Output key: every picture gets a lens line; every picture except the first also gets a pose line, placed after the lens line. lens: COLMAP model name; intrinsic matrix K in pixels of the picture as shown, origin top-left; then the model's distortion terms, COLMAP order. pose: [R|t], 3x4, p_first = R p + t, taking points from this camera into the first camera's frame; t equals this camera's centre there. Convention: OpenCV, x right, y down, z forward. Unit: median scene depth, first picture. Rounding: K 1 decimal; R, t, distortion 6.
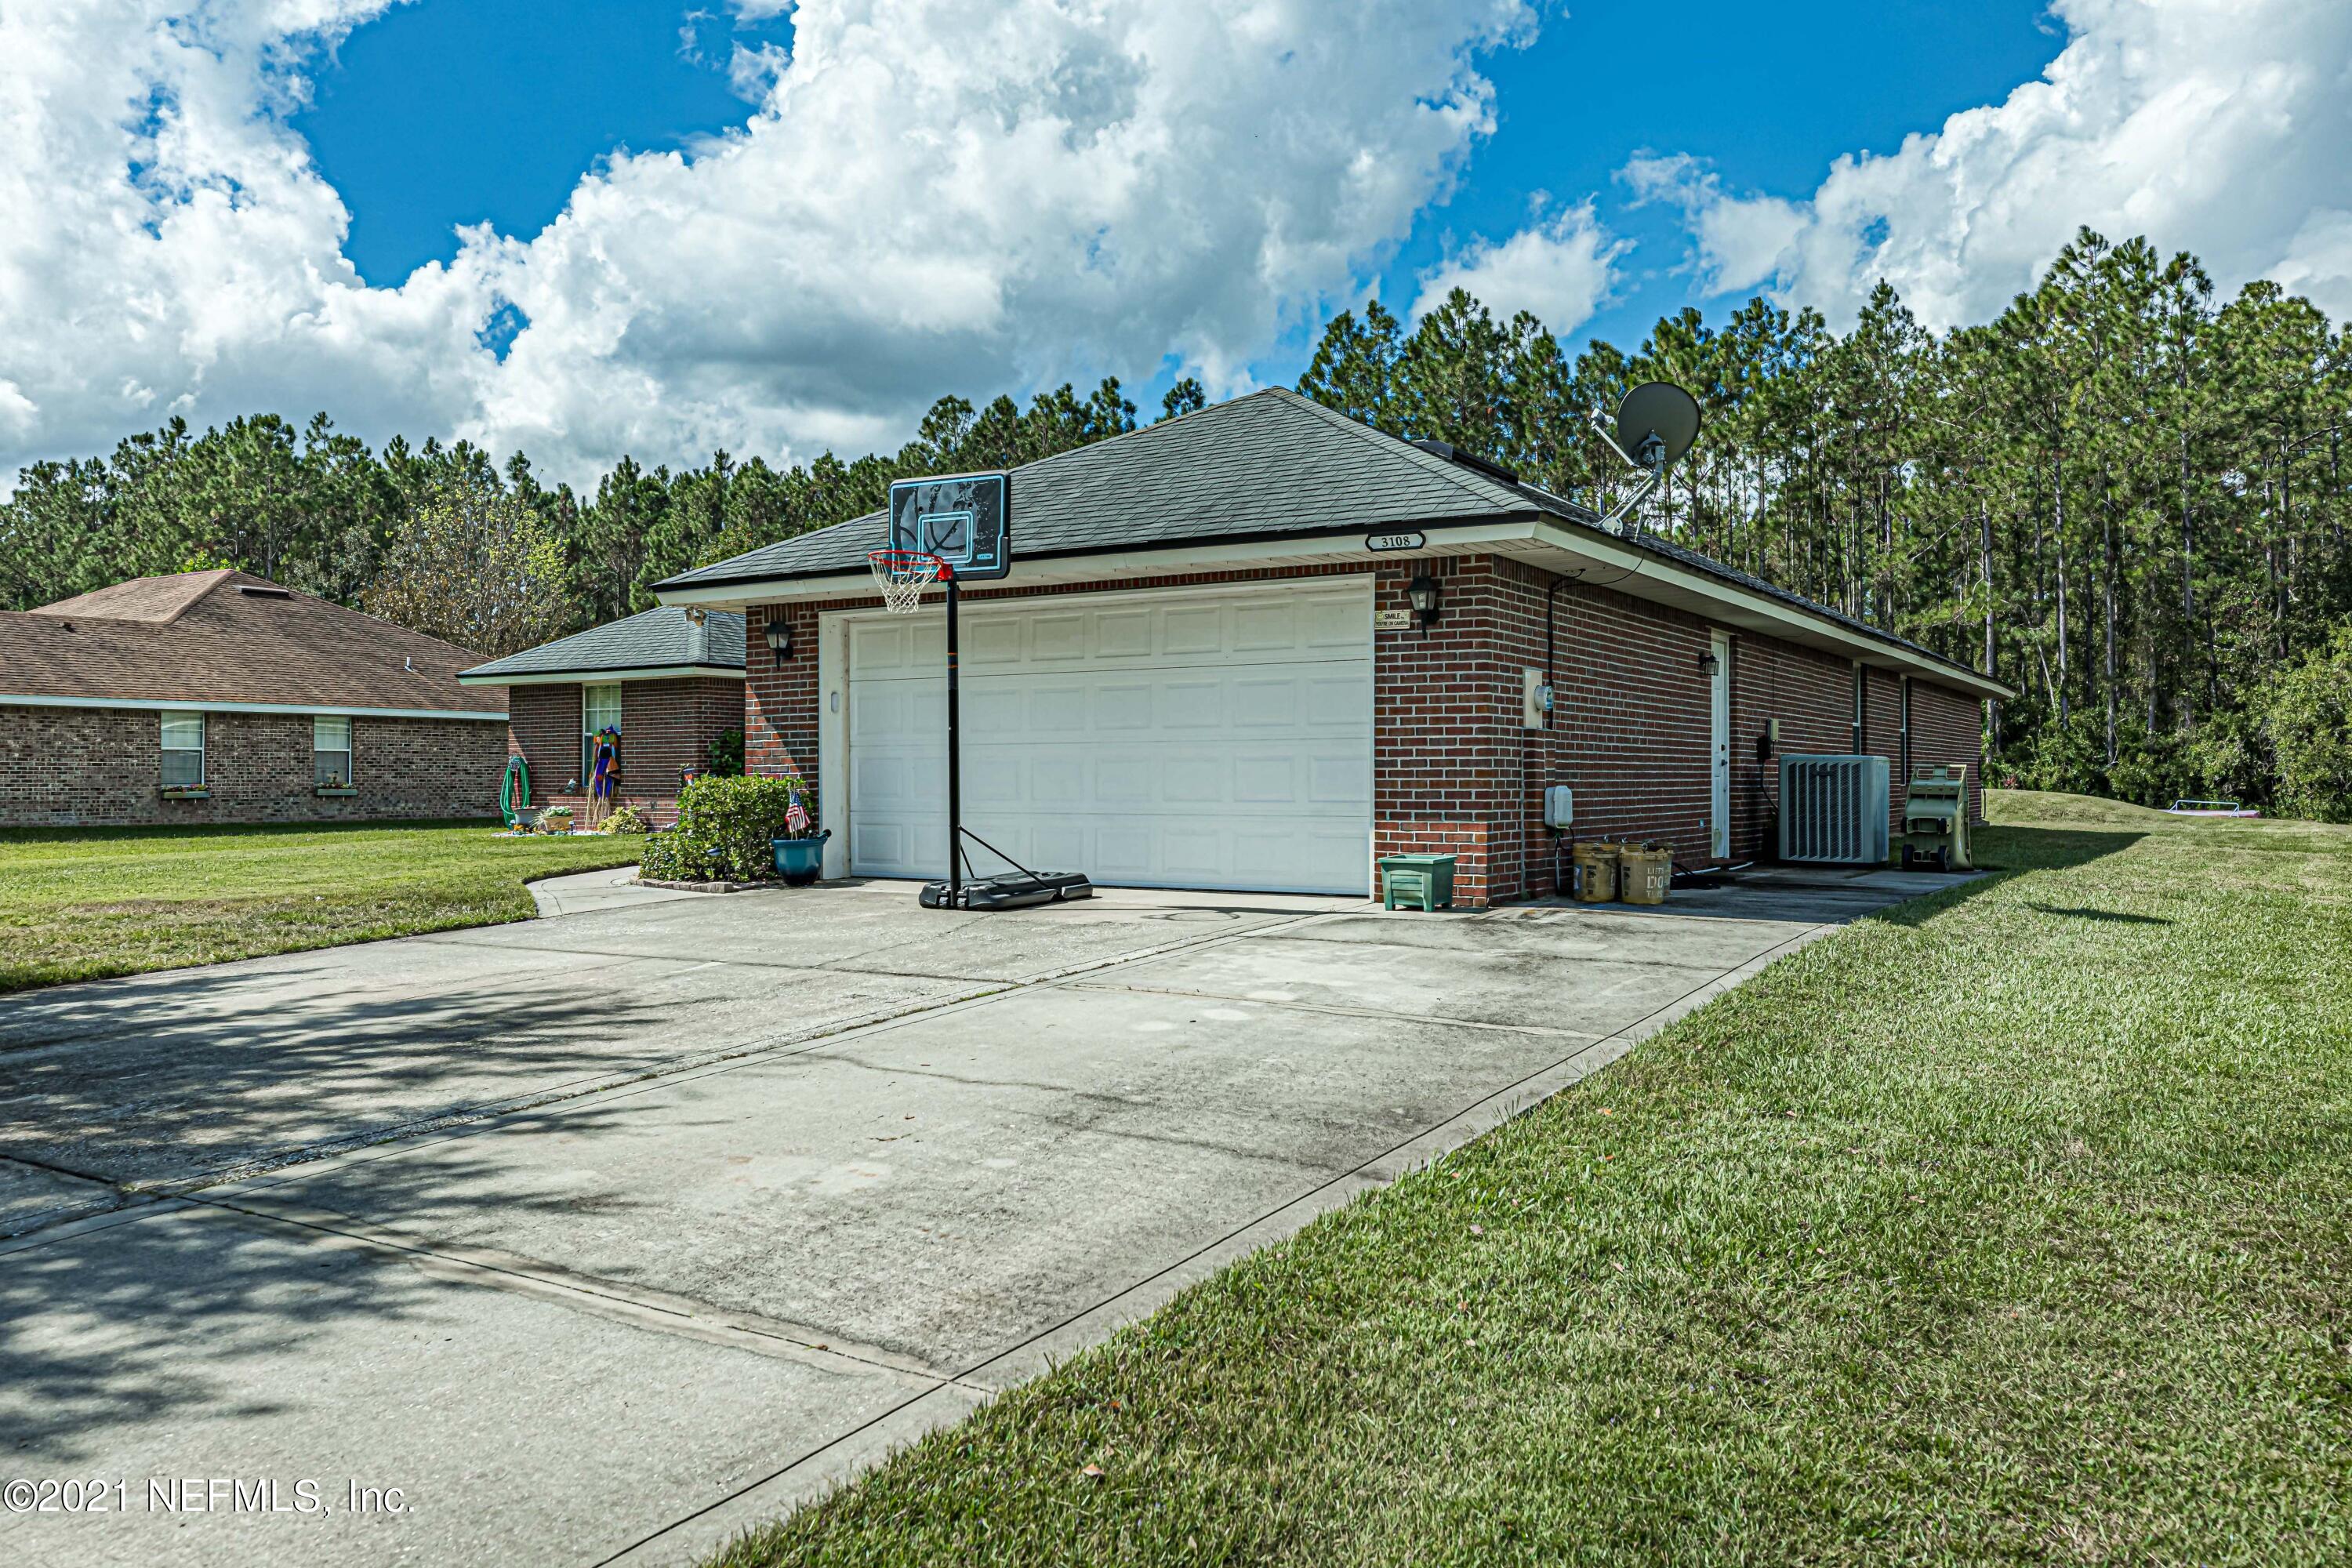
lens RADIAL K [[1743.6, 0, 1133.7], [0, 1743.6, 774.2], [0, 0, 1]] dist [-0.004711, -0.003567]
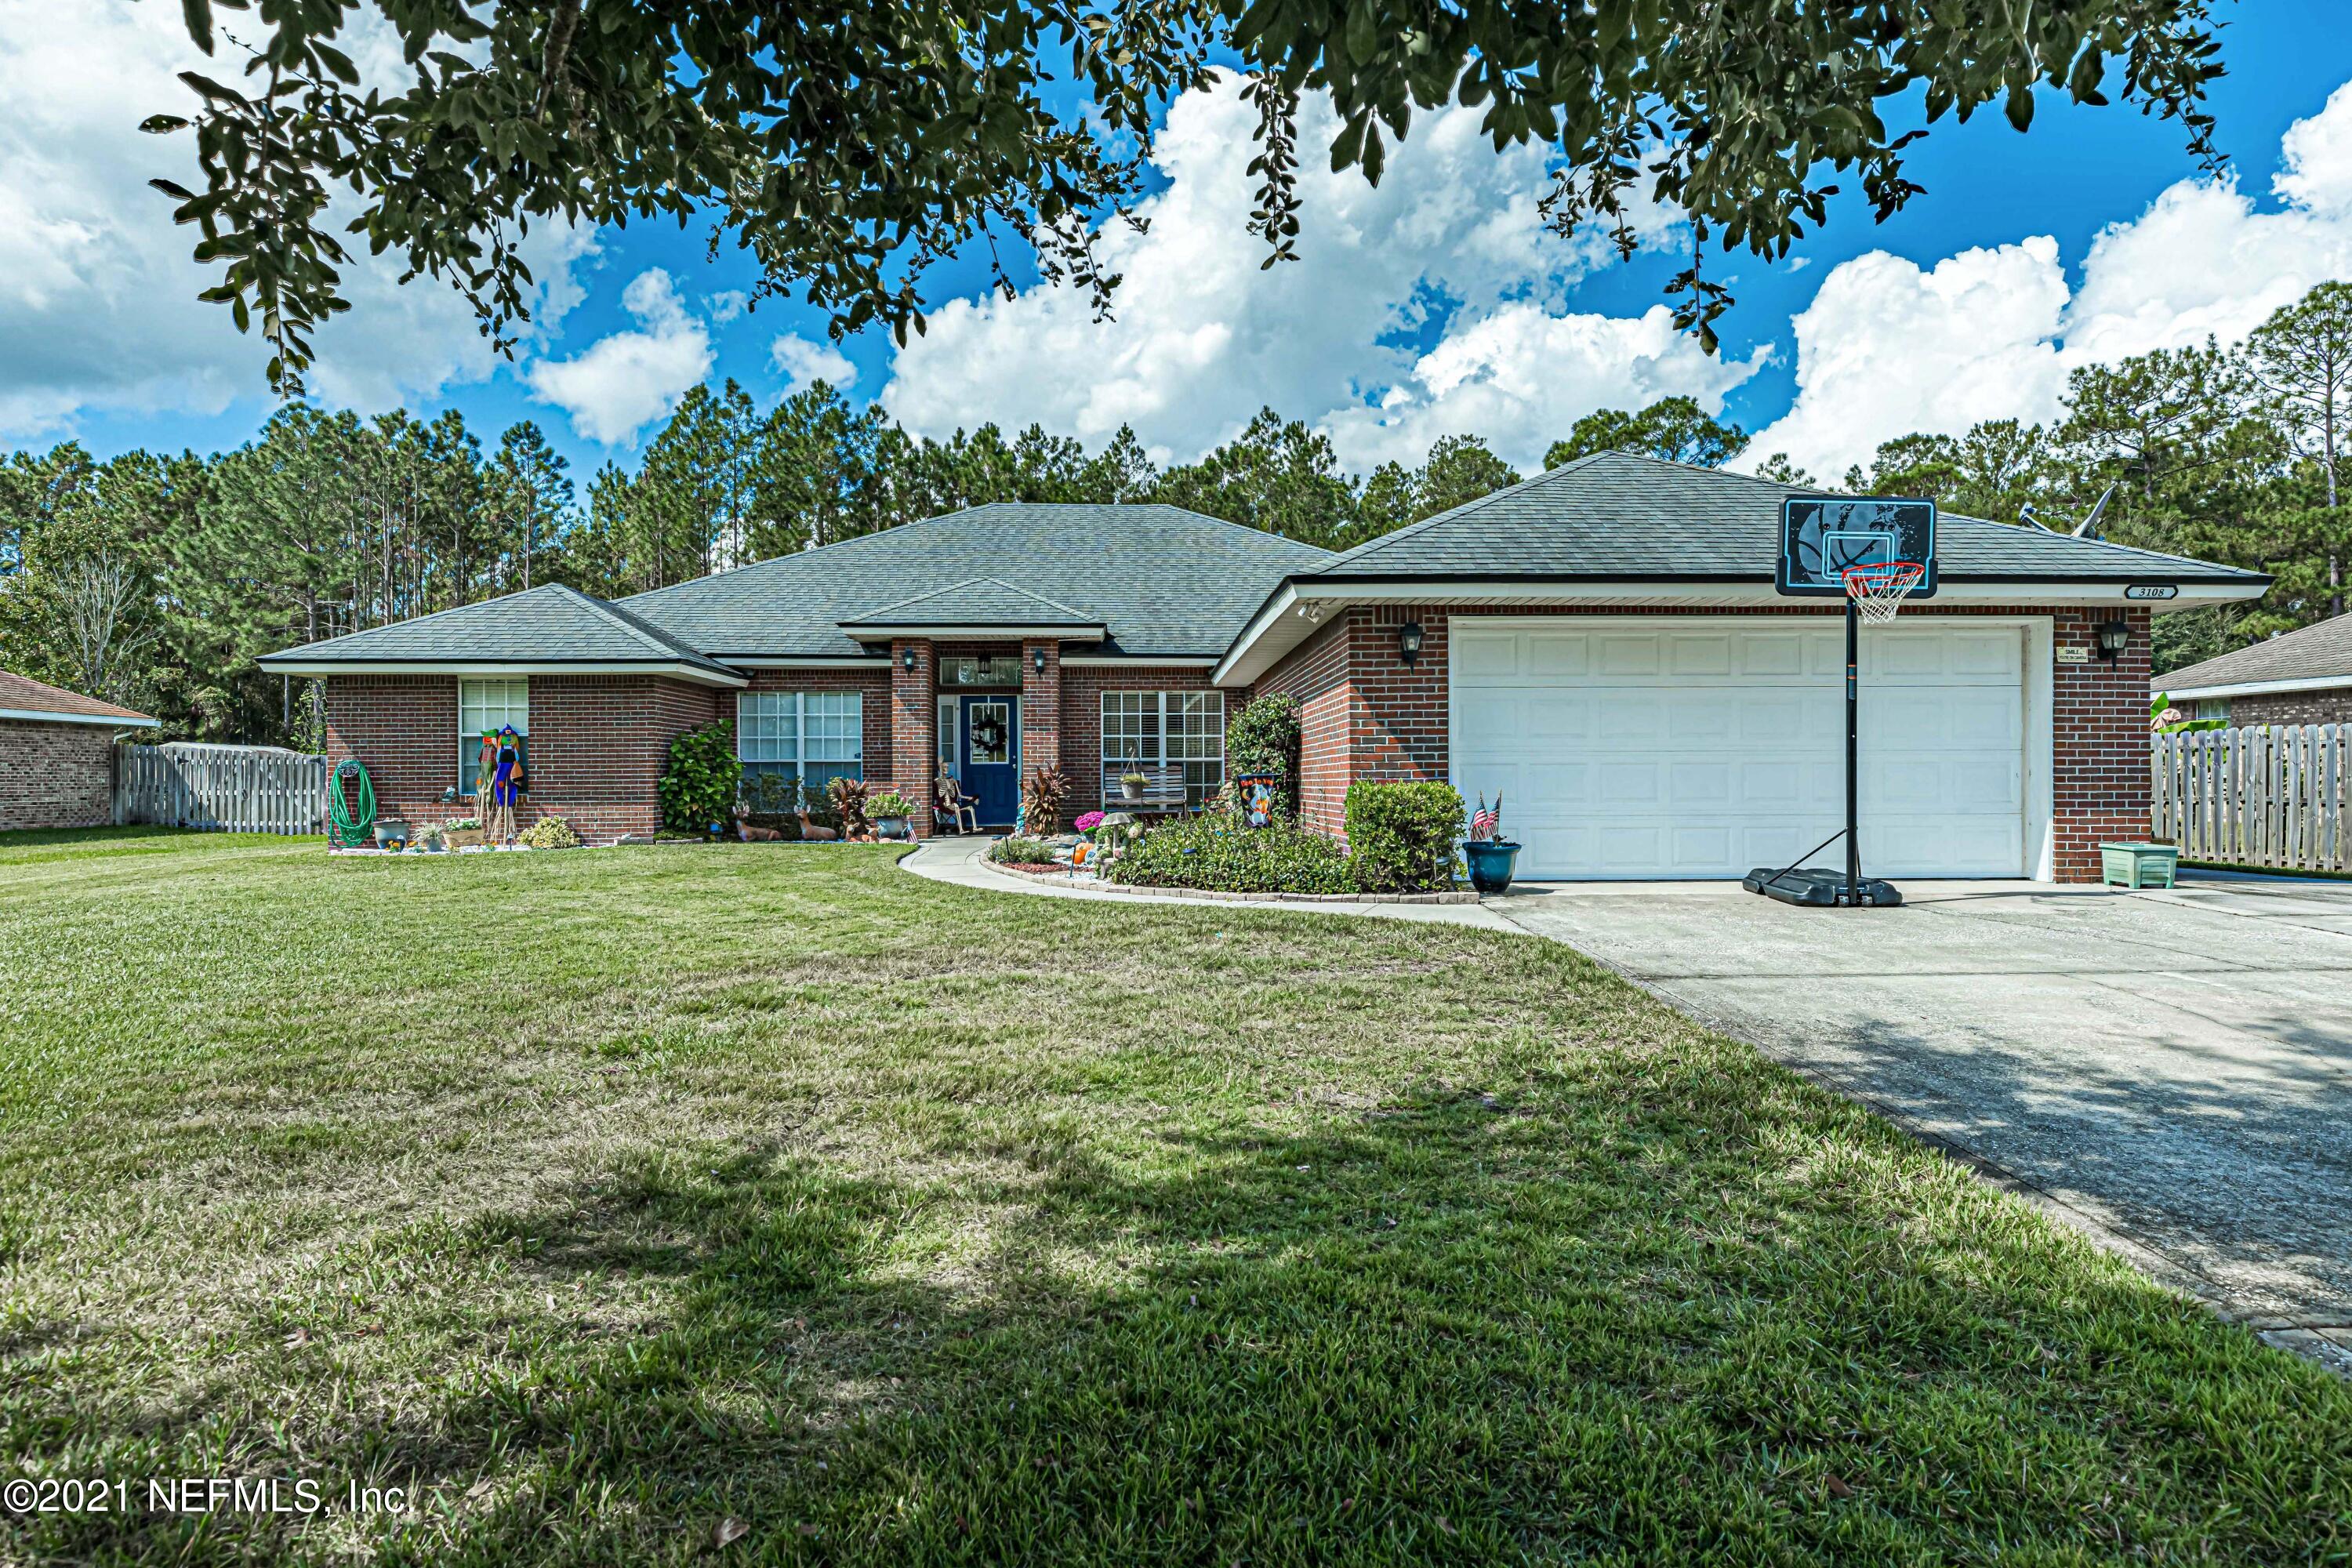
lens RADIAL K [[1349.8, 0, 1176.0], [0, 1349.8, 784.0], [0, 0, 1]] dist [0.001858, 0.001032]
pose [[0.829227, -0.001927, 0.558909, -0.825468], [0.000601, 0.999997, 0.002556, 0.000457], [-0.558912, -0.001784, 0.829225, 0.502451]]
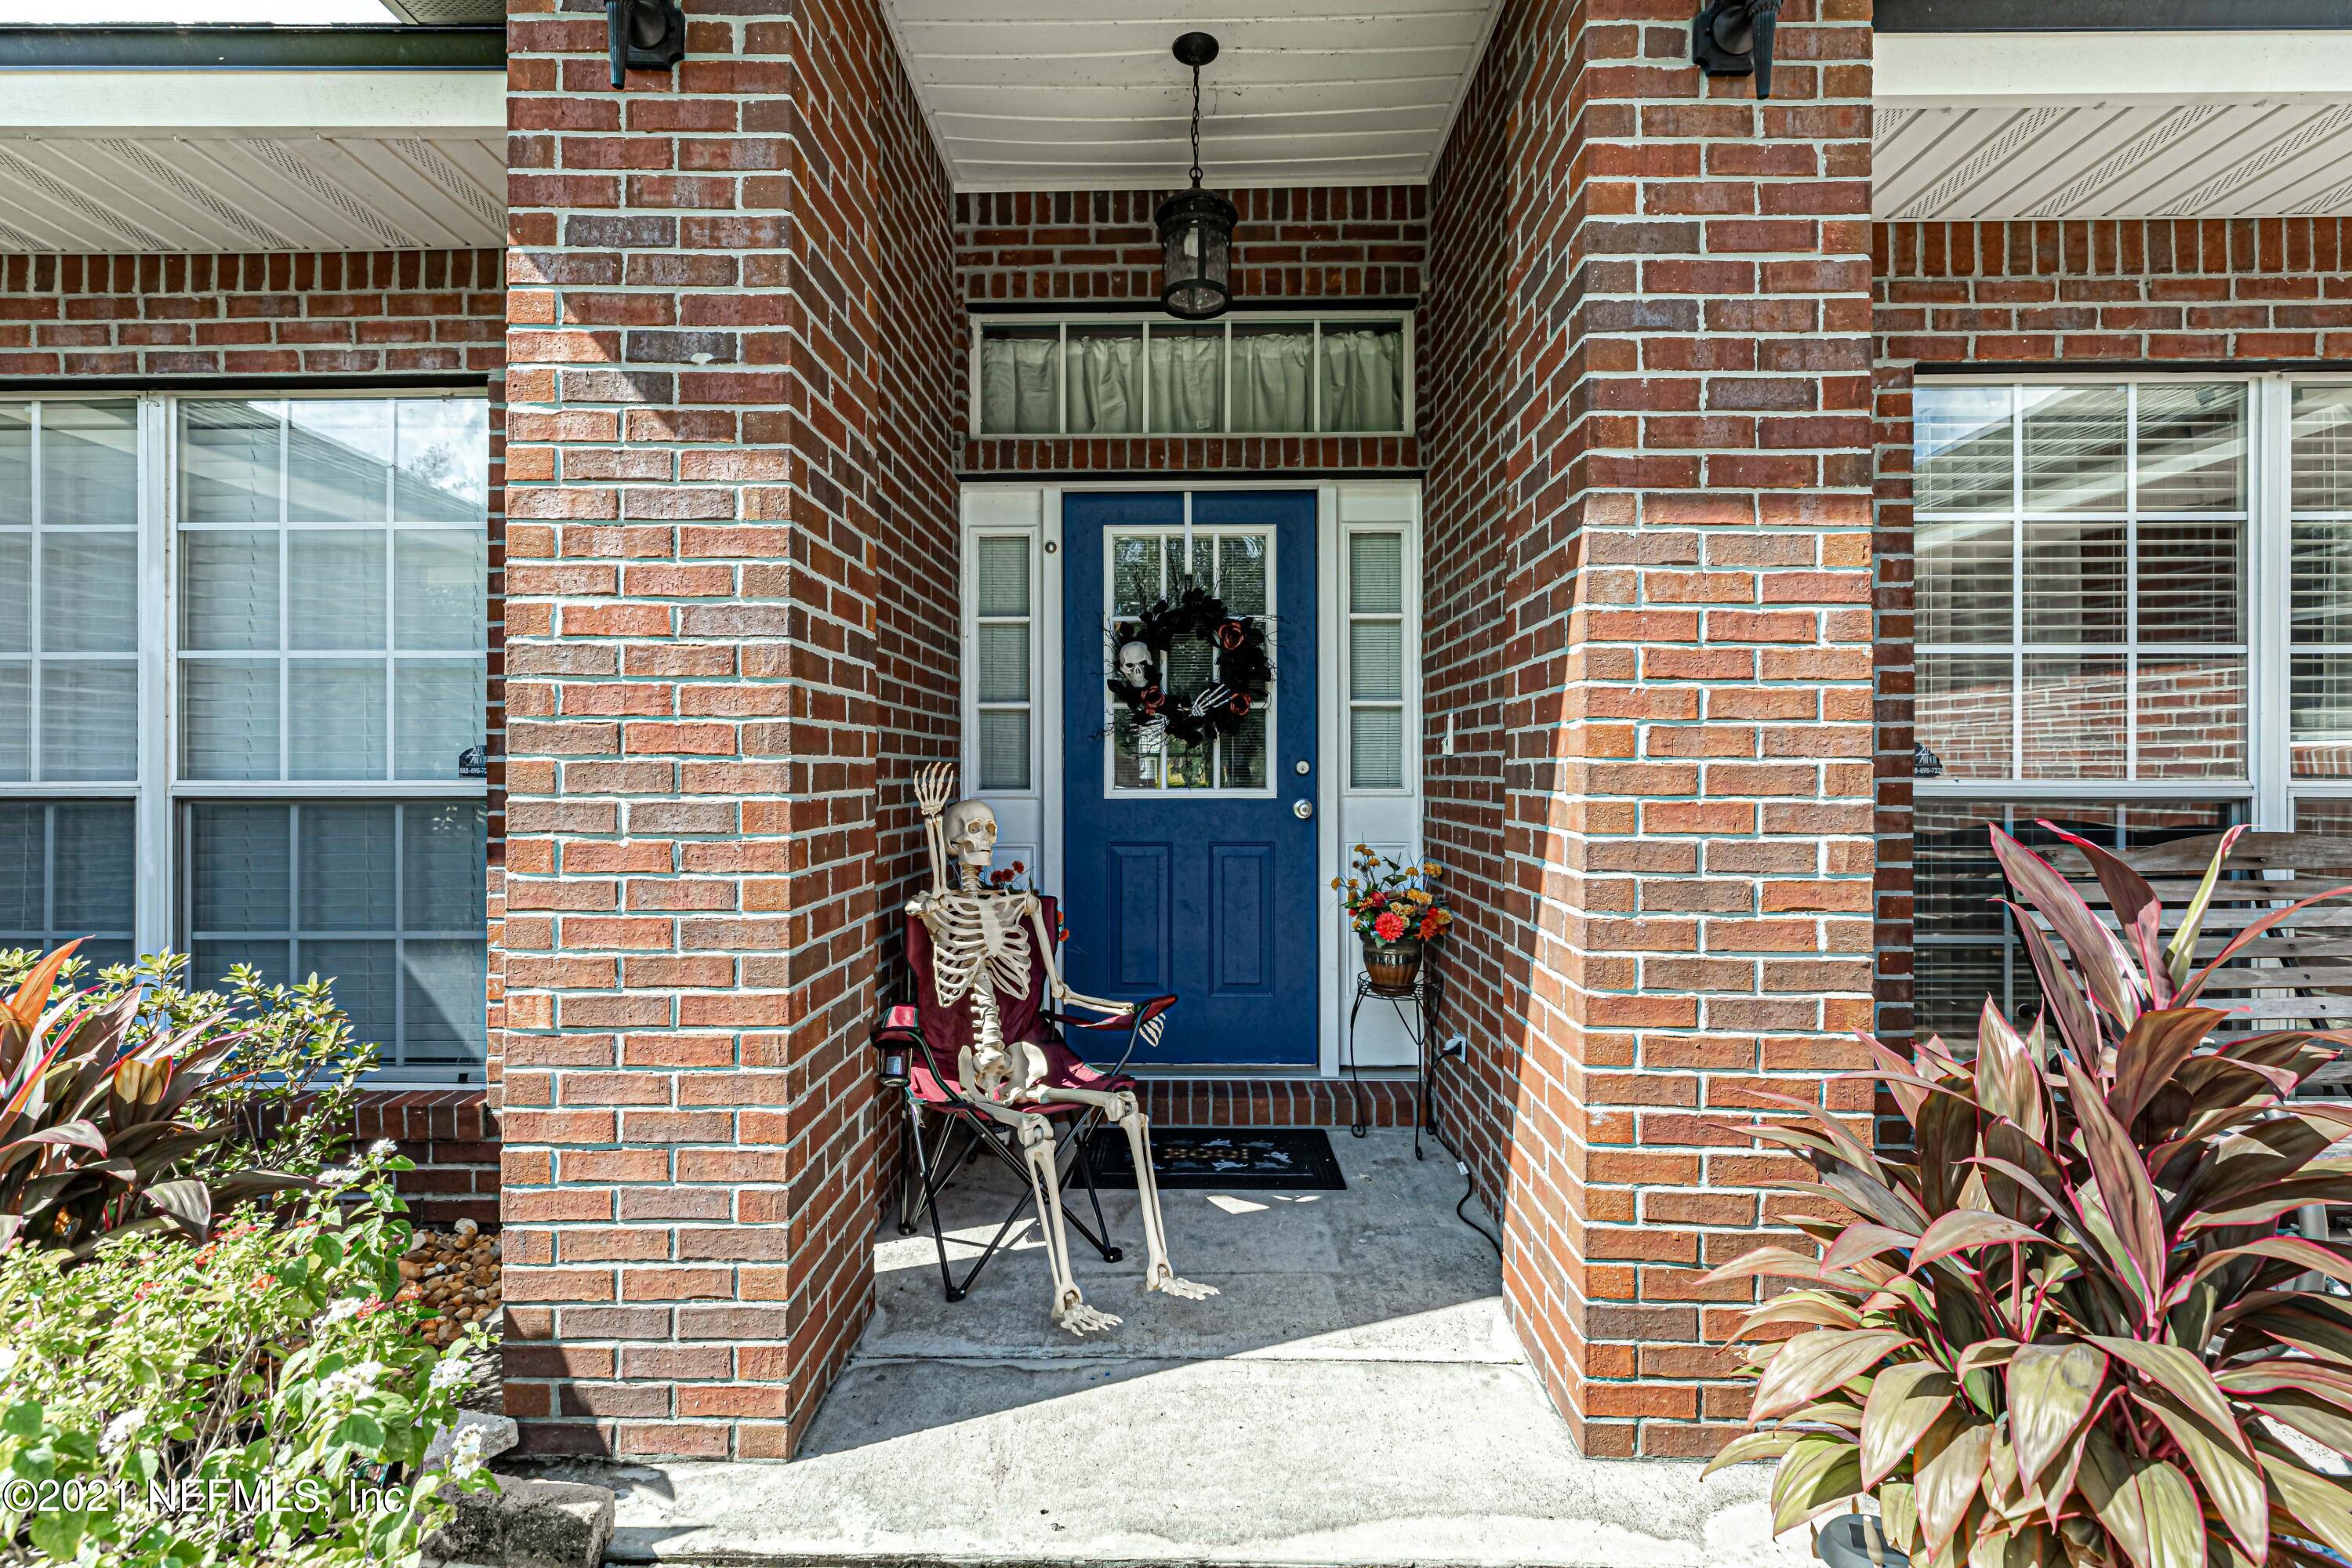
lens RADIAL K [[1068.9, 0, 1171.9], [0, 1068.9, 777.8], [0, 0, 1]] dist [0.000268, 0.000066]
pose [[0.855684, 0.002726, 0.517492, -0.226087], [-0.003441, 0.999994, 0.000421, -0.027268], [-0.517488, -0.002141, 0.855688, 1.795096]]
